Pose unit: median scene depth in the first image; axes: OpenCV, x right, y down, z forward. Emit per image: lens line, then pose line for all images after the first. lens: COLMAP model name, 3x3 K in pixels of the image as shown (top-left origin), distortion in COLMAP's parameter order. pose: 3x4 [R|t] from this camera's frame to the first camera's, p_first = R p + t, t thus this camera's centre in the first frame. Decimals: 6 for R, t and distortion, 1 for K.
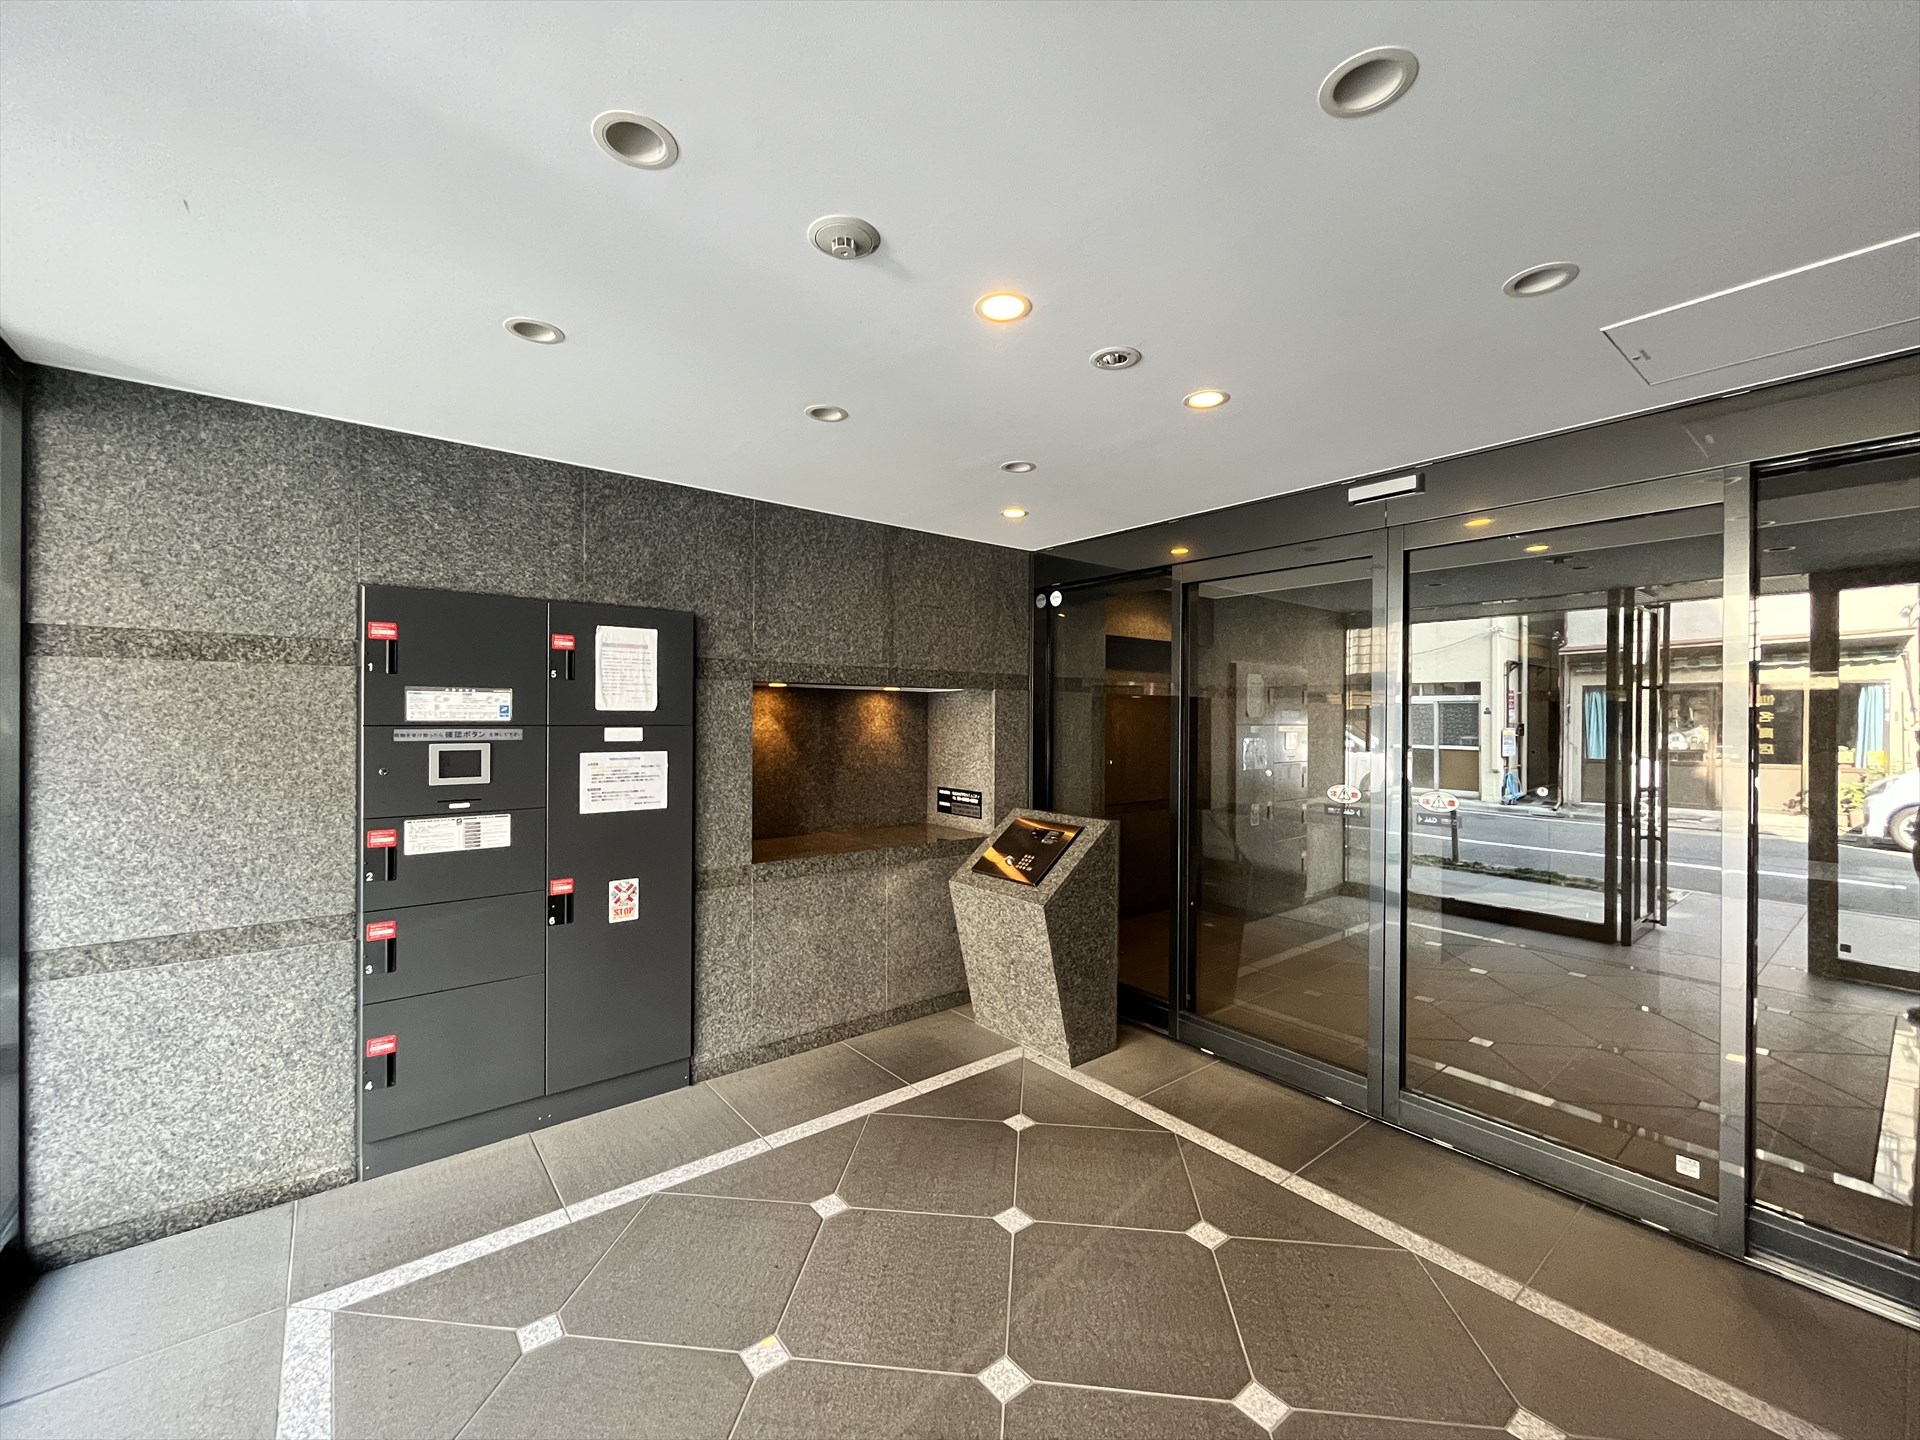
lens RADIAL K [[780.4, 0, 962.6], [0, 780.4, 718.5], [0, 0, 1]] dist [-0.003388, 0.000043]
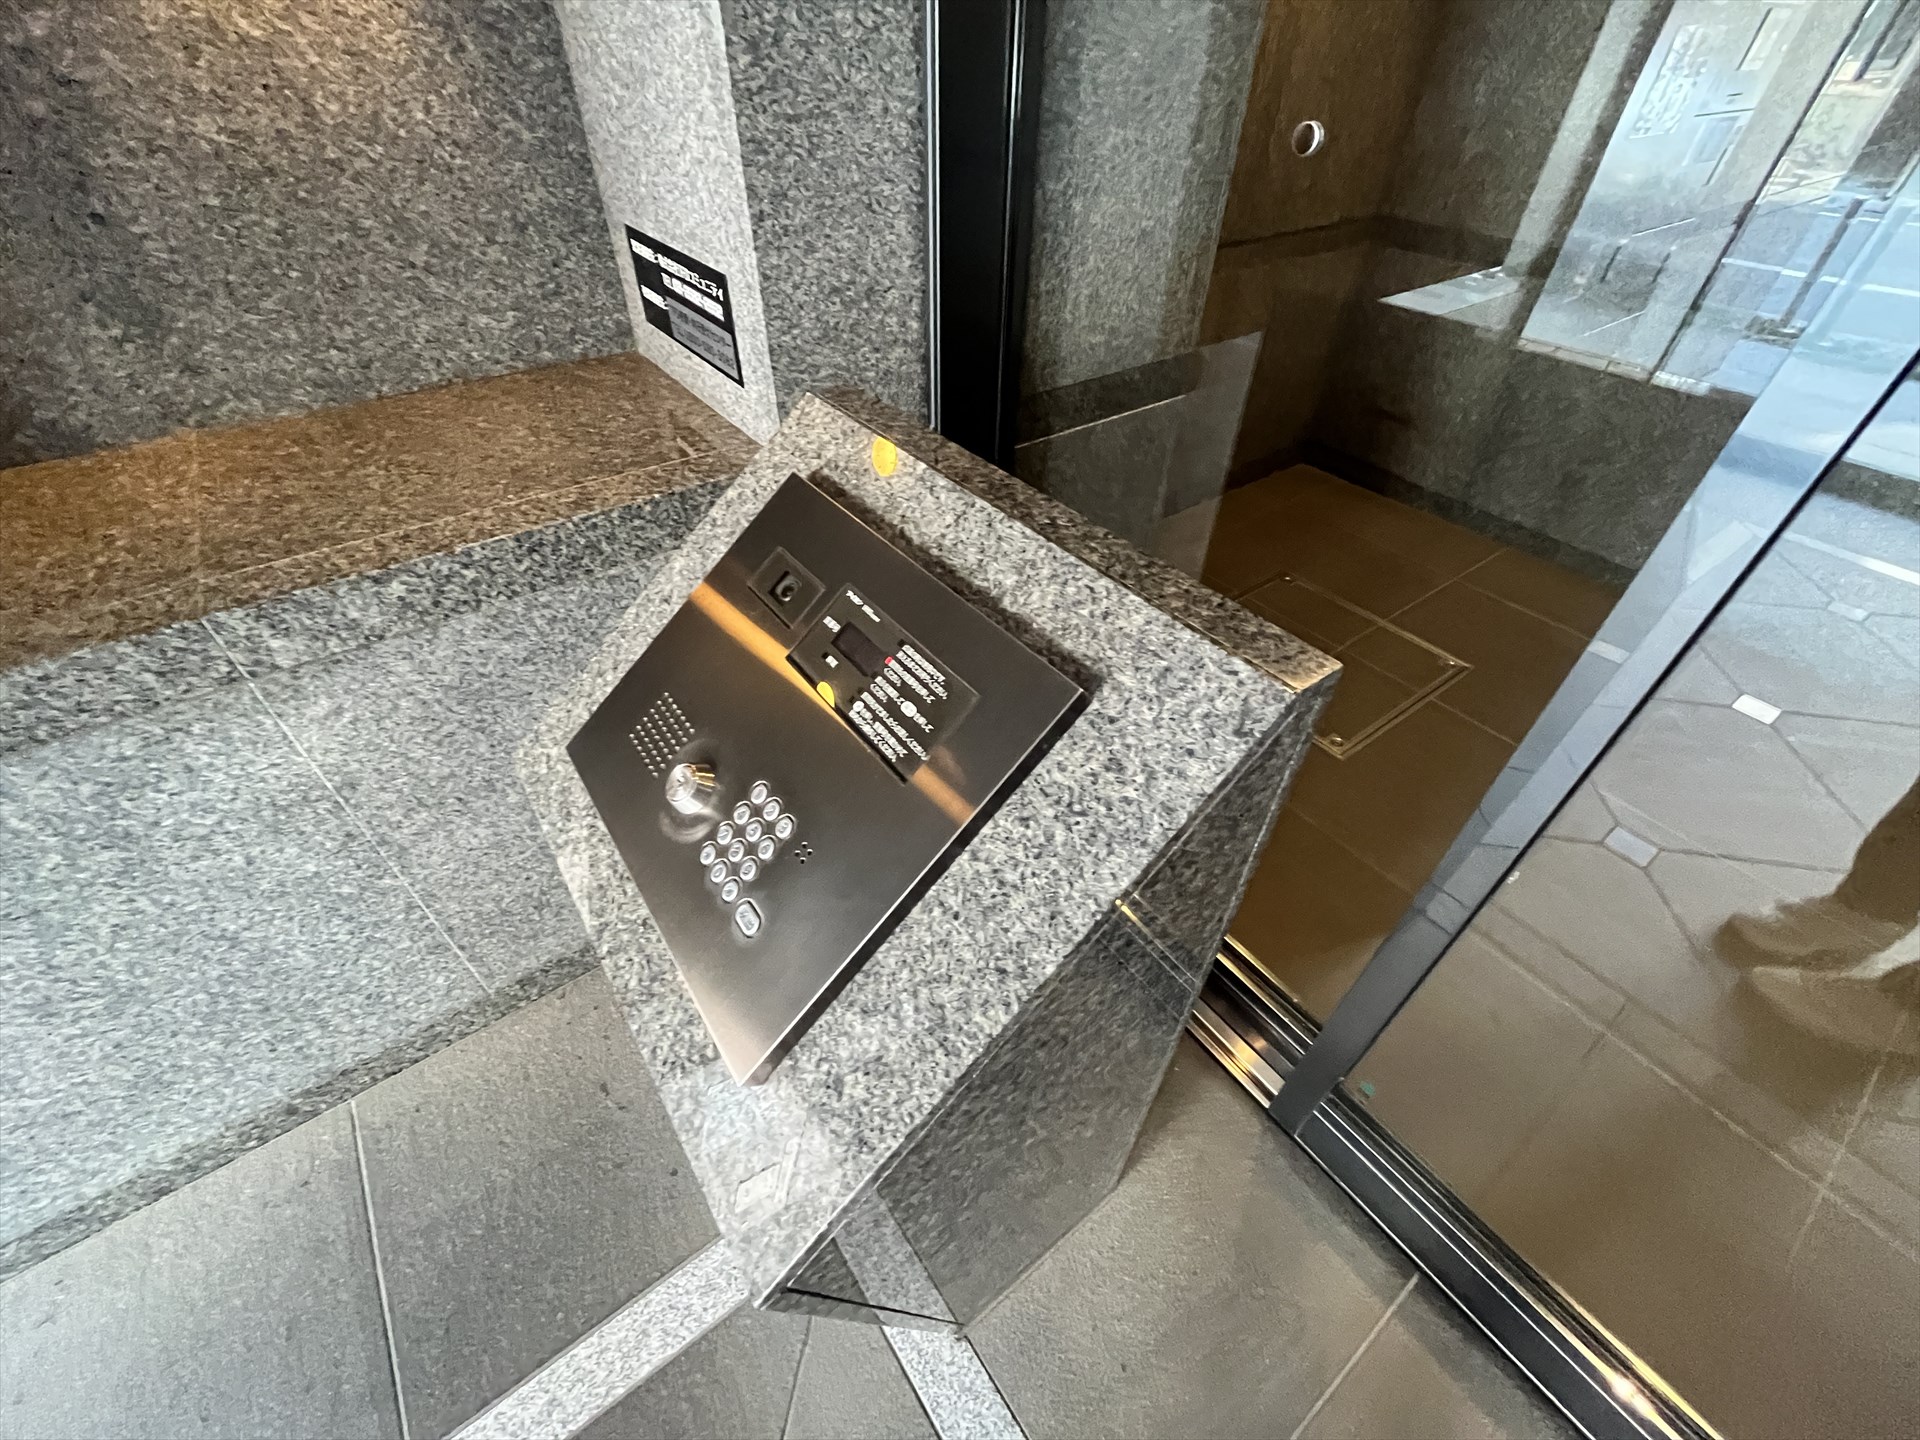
lens RADIAL K [[780.4, 0, 961.4], [0, 780.4, 724.9], [0, 0, 1]] dist [-0.003388, 0.000043]
pose [[0.999566, 0.022057, -0.019534, 0.106383], [-0.003077, 0.737509, 0.675331, 0.033276], [0.029302, -0.674977, 0.737257, 0.725845]]
